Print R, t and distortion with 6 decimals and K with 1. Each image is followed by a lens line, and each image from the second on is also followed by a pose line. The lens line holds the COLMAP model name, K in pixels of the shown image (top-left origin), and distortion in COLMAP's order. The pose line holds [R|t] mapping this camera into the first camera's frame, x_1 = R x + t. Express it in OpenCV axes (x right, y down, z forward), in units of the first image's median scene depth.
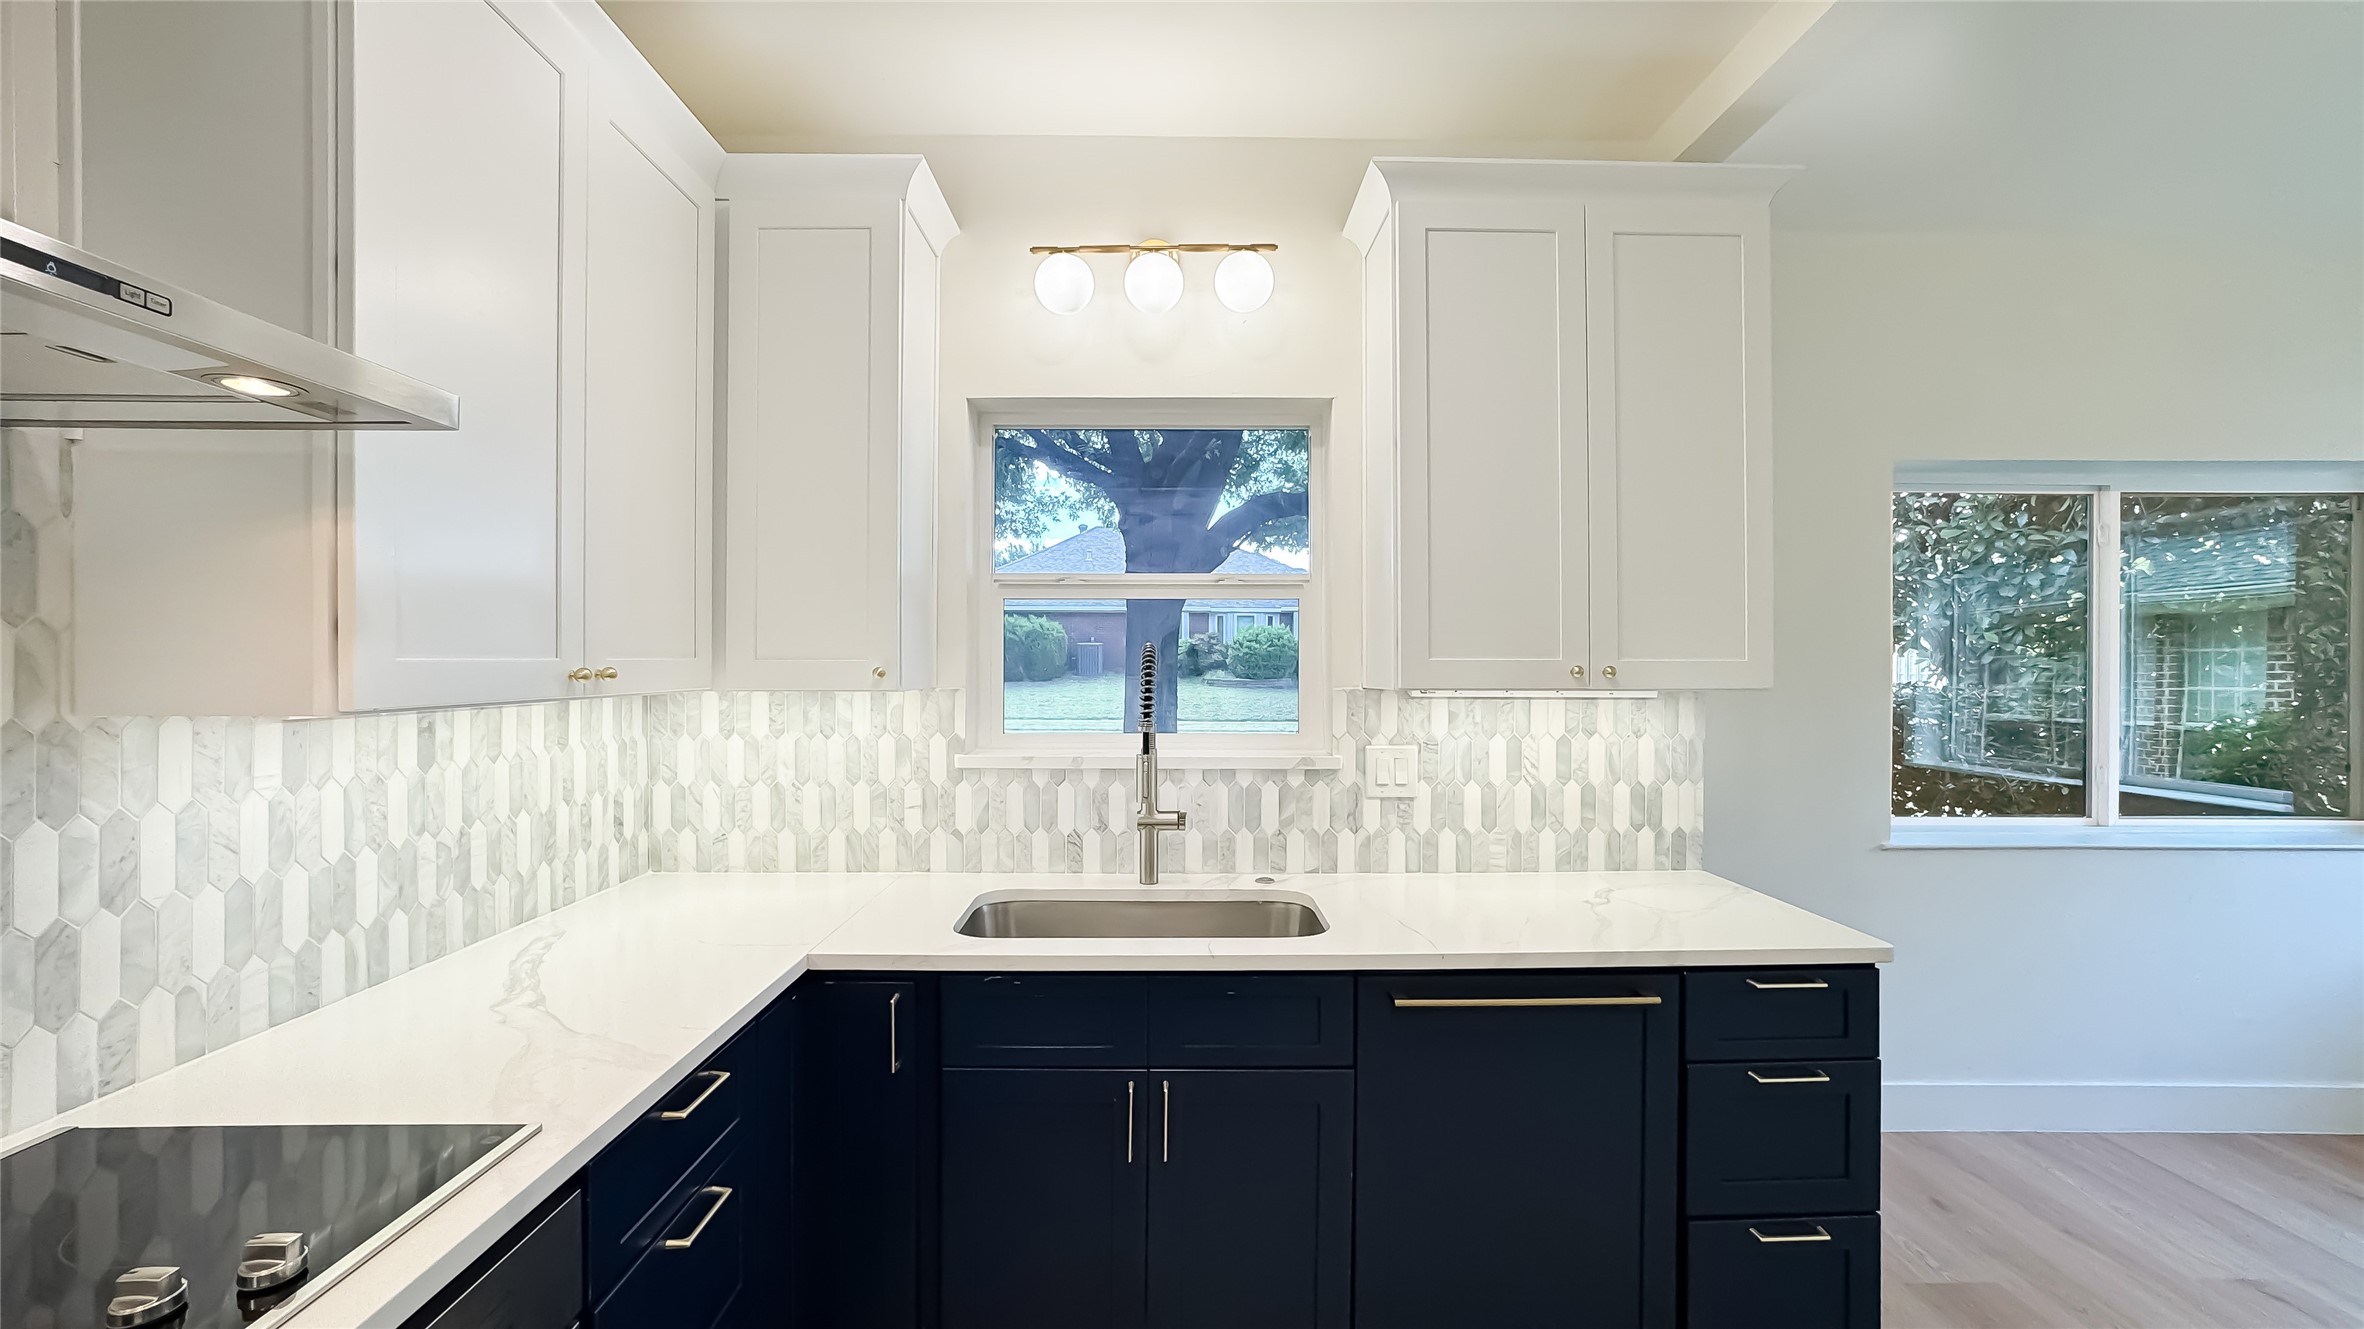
lens RADIAL K [[966.0, 0, 1182.0], [0, 966.0, 664.5], [0, 0, 1]] dist [-0.045495, 0.016611]
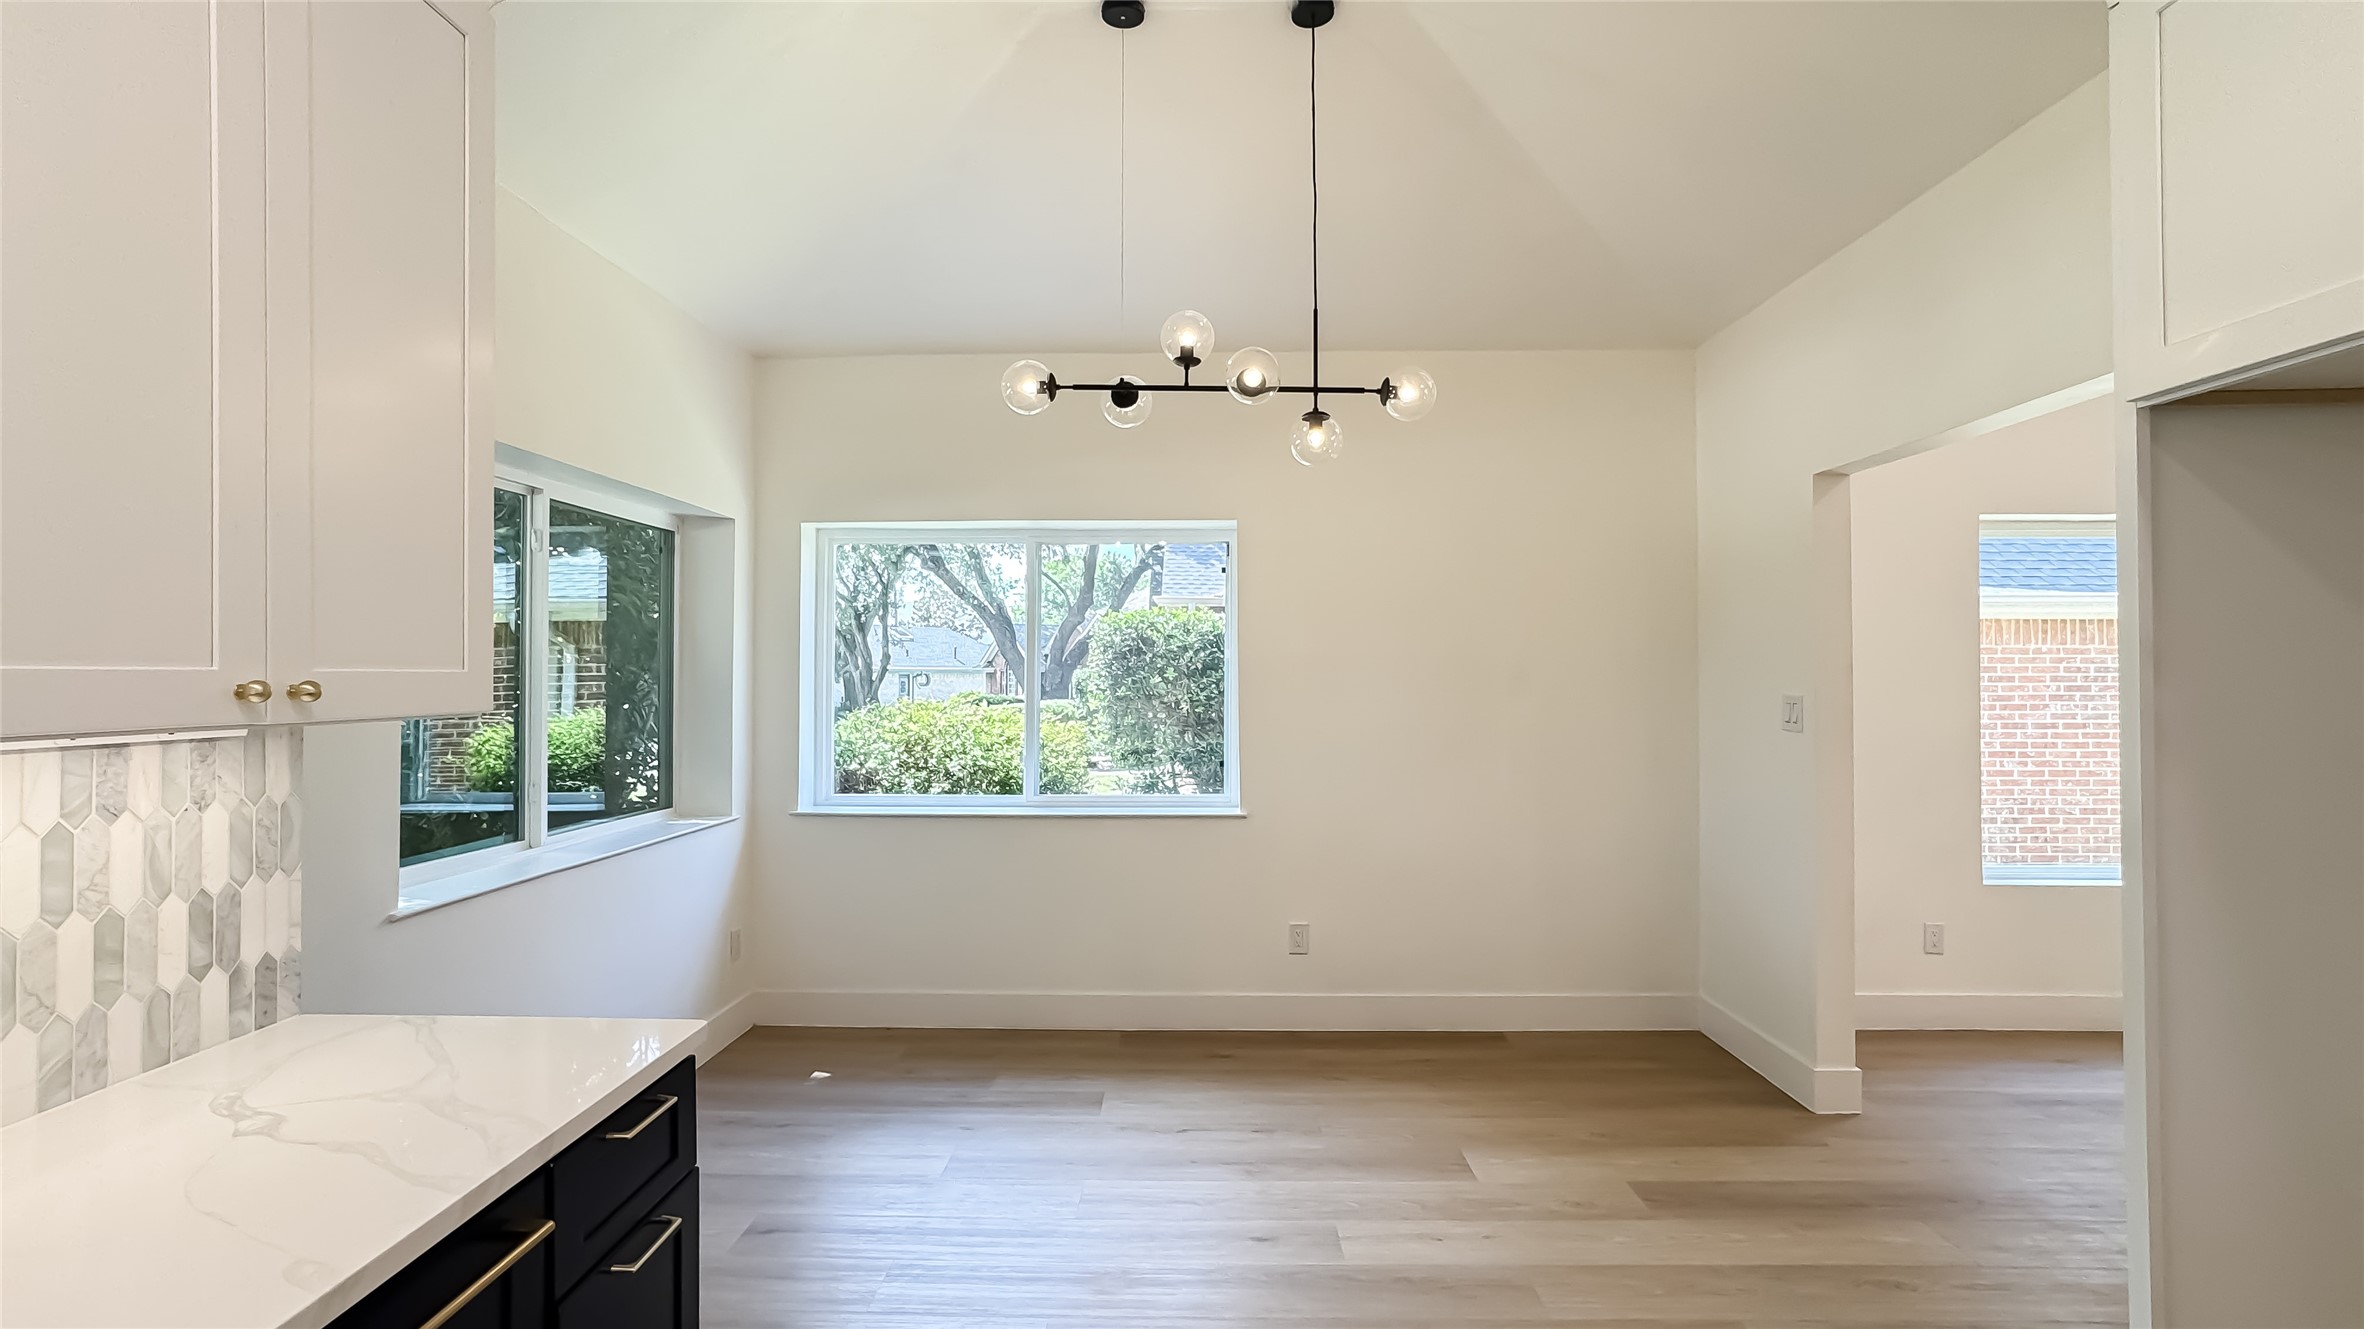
lens RADIAL K [[1096.7, 0, 1182.0], [0, 1096.7, 664.5], [0, 0, 1]] dist [0.002399, 0.001311]
pose [[0.039964, 0.008994, 0.999161, -0.139387], [0.001537, 0.999958, -0.009063, -0.001506], [-0.999200, 0.001898, 0.039948, 0.407086]]
